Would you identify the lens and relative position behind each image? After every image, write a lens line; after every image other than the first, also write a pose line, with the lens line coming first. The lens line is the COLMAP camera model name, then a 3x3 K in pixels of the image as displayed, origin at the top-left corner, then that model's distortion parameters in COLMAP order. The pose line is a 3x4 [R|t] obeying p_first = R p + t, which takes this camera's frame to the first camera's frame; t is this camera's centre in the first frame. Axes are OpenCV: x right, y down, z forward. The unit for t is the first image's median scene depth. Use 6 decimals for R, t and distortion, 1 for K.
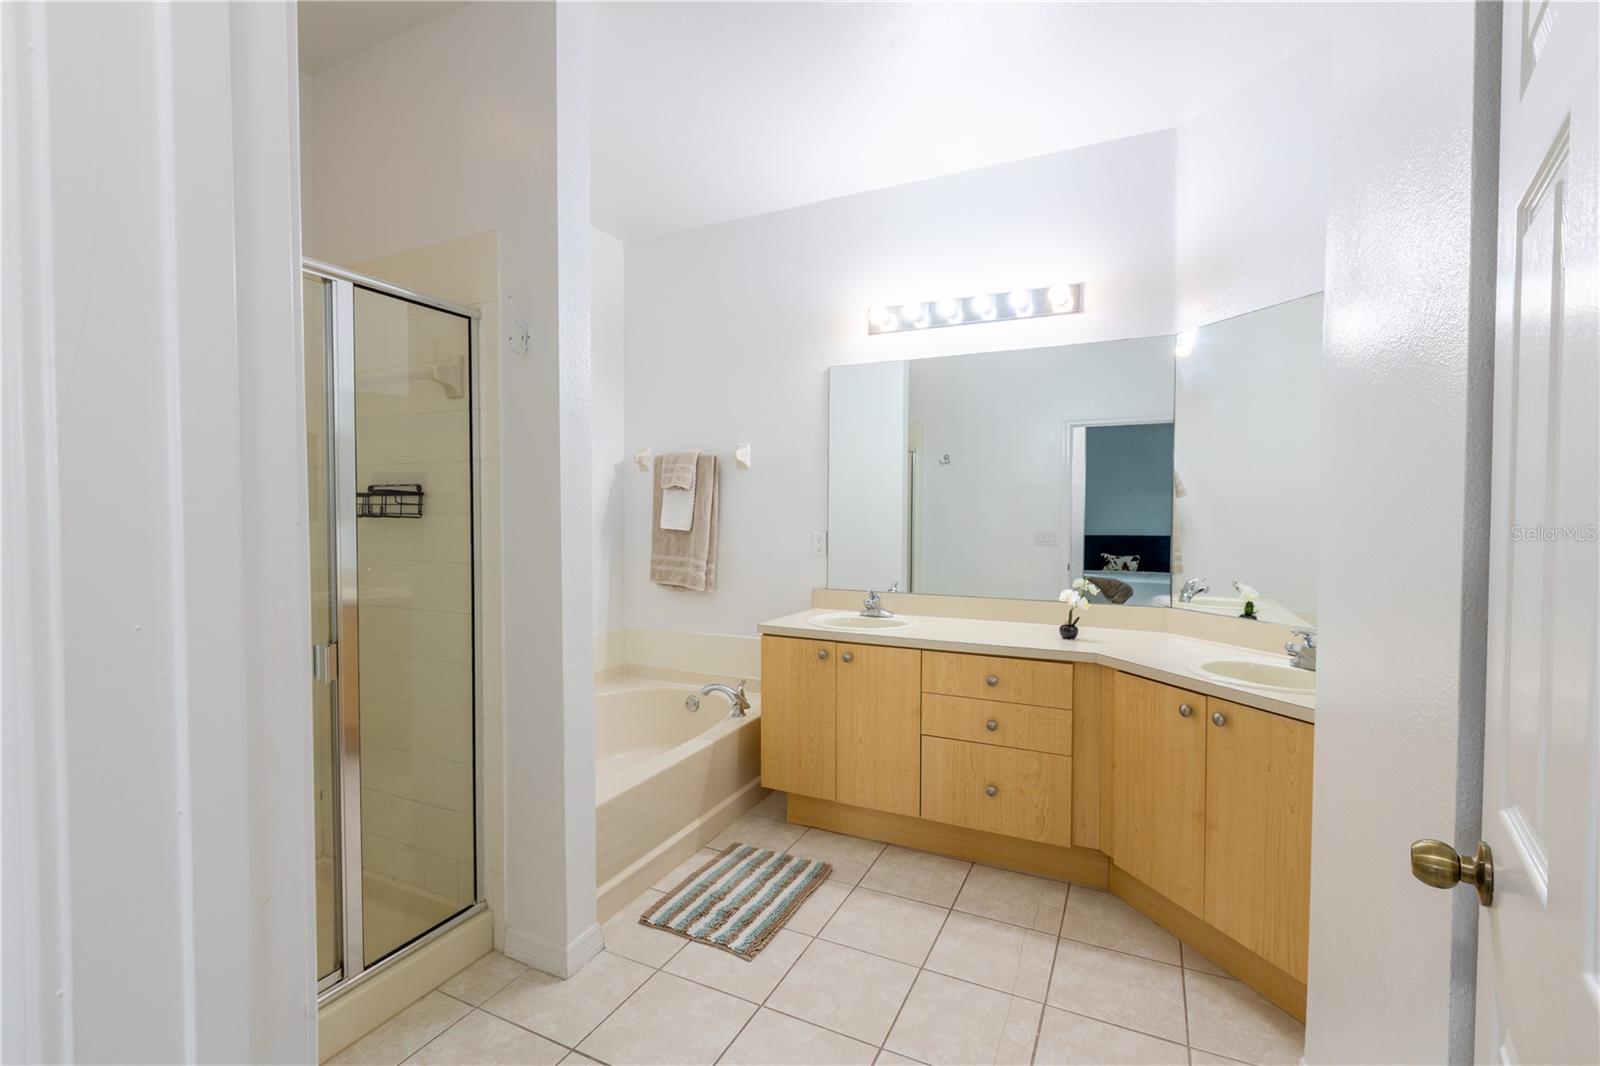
lens RADIAL K [[707.3, 0, 806.8], [0, 707.3, 530.6], [0, 0, 1]] dist [0.001781, -0.000864]
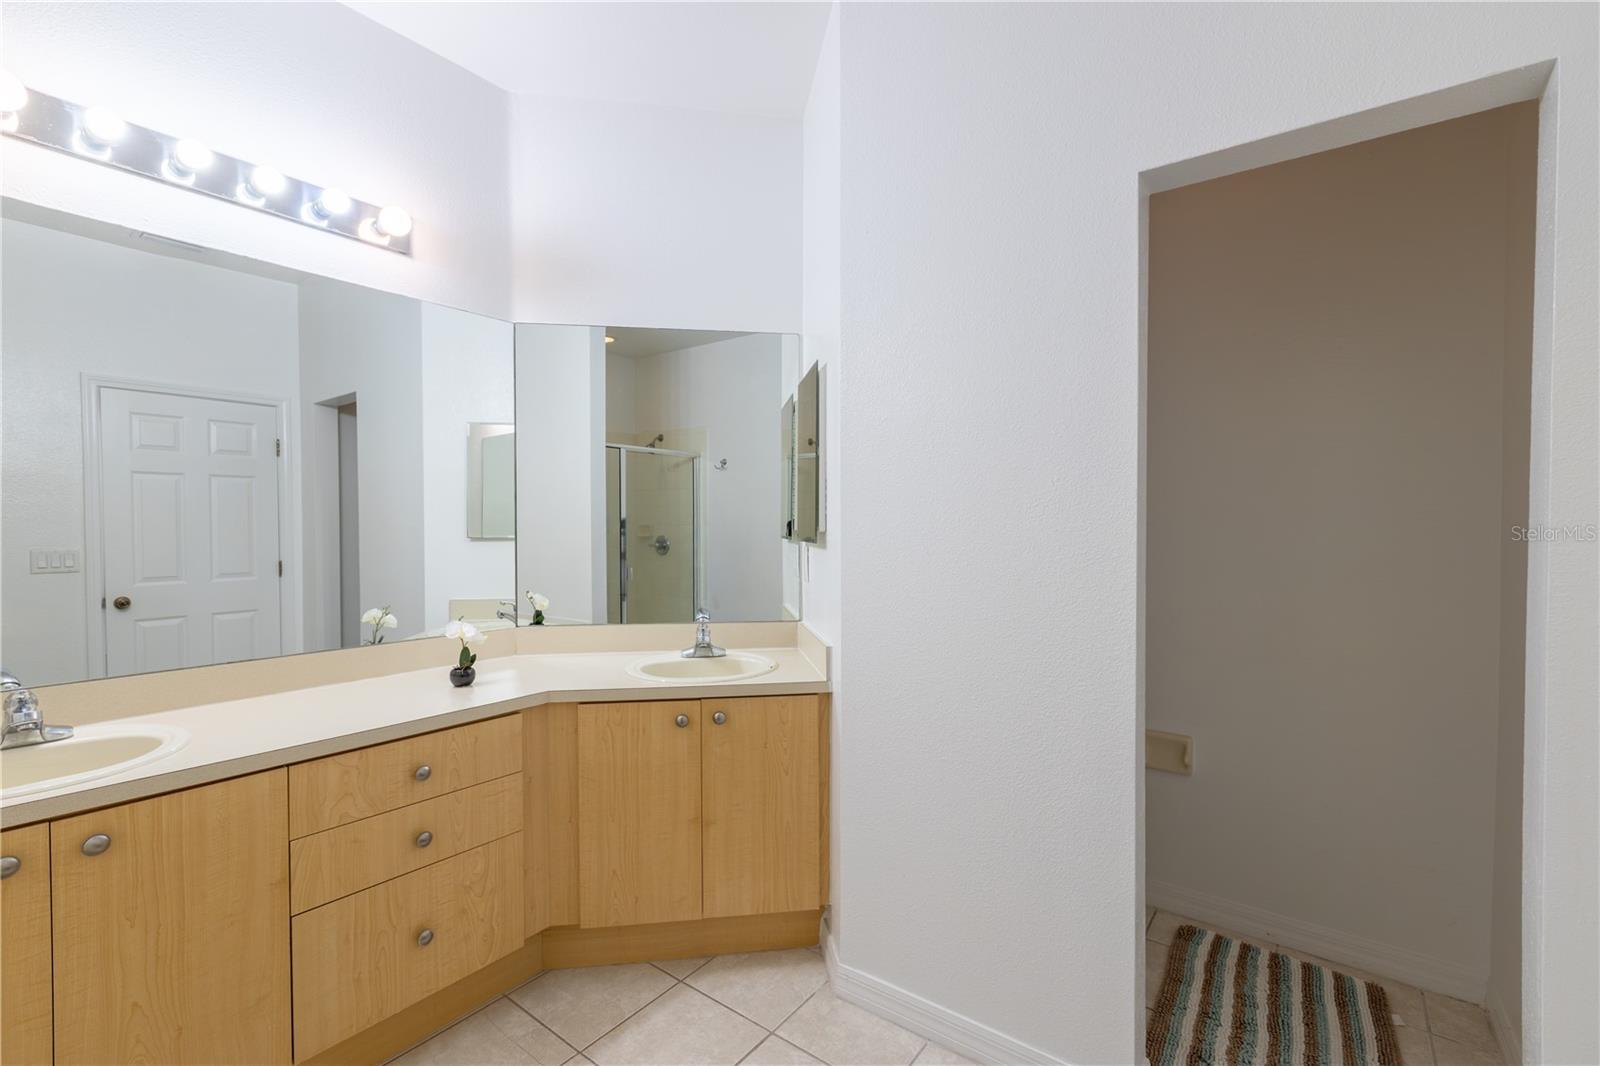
lens RADIAL K [[707.3, 0, 797.8], [0, 707.3, 538.2], [0, 0, 1]] dist [0.001781, -0.000864]
pose [[0.197577, -0.026330, 0.979934, -0.308631], [0.026879, 0.999409, 0.021434, -0.012911], [-0.979919, 0.022105, 0.198168, 0.504258]]
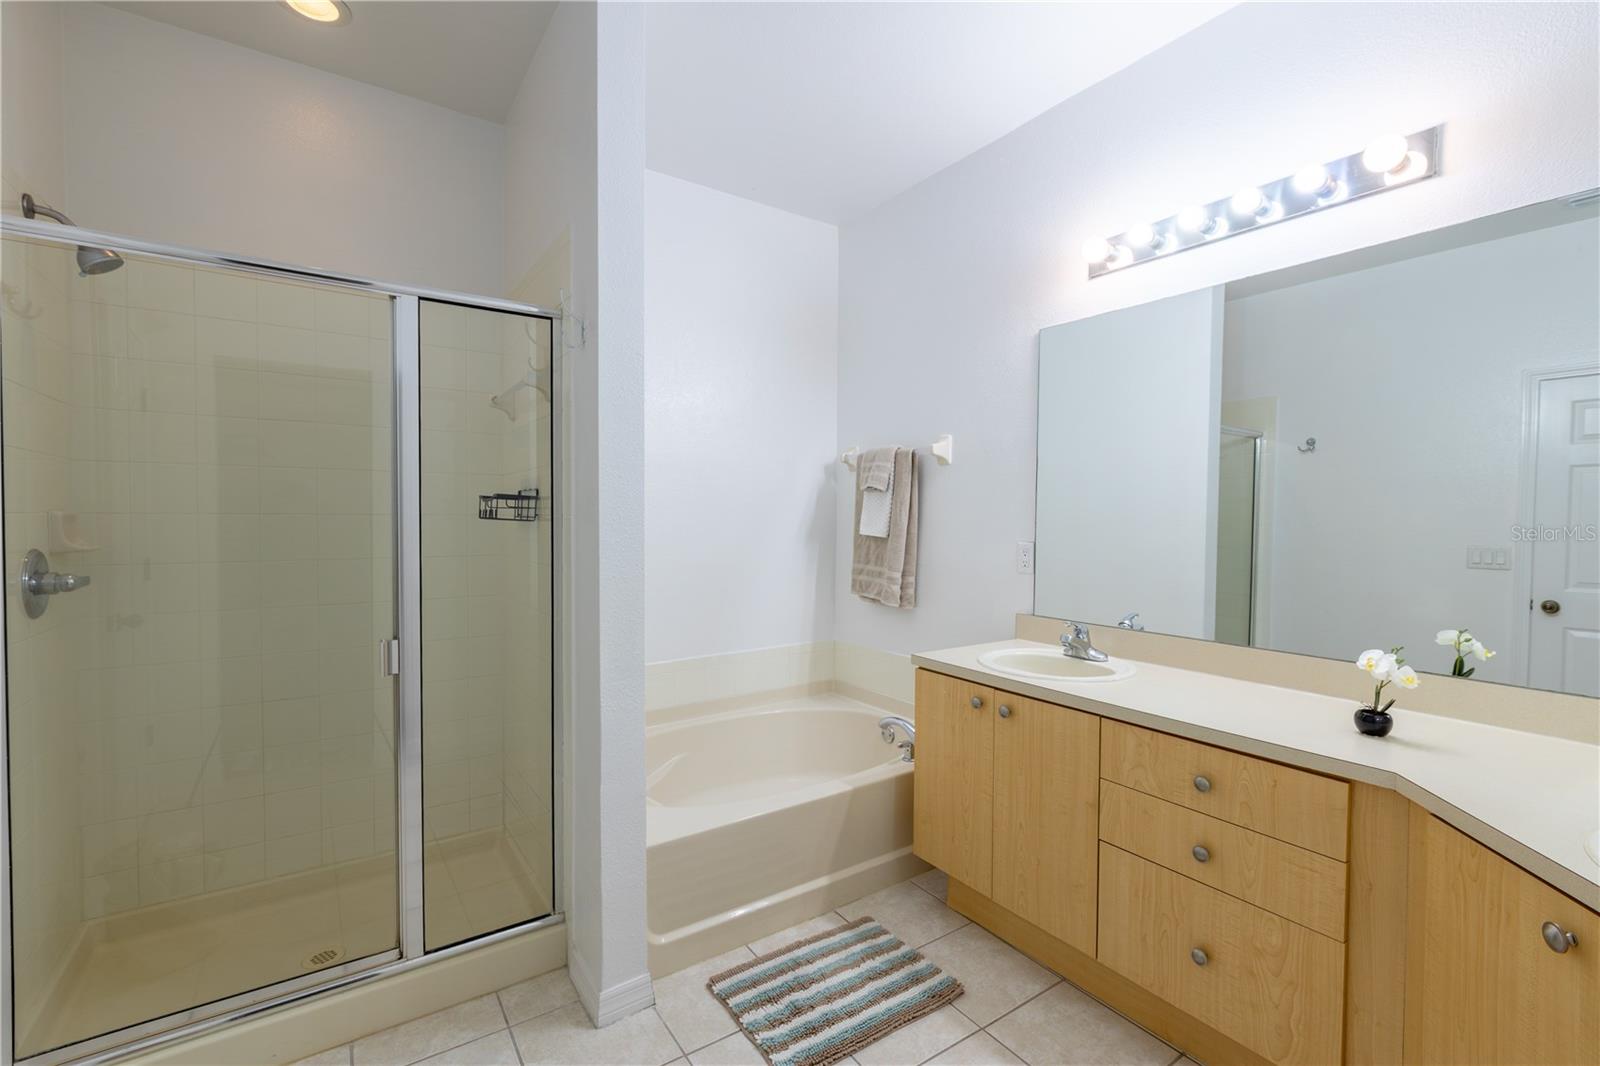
lens RADIAL K [[707.3, 0, 799.8], [0, 707.3, 532.1], [0, 0, 1]] dist [0.001781, -0.000864]
pose [[0.864261, 0.013665, -0.502858, 0.259382], [-0.015660, 0.999877, 0.000256, -0.007454], [0.502800, 0.007653, 0.864369, 0.261515]]
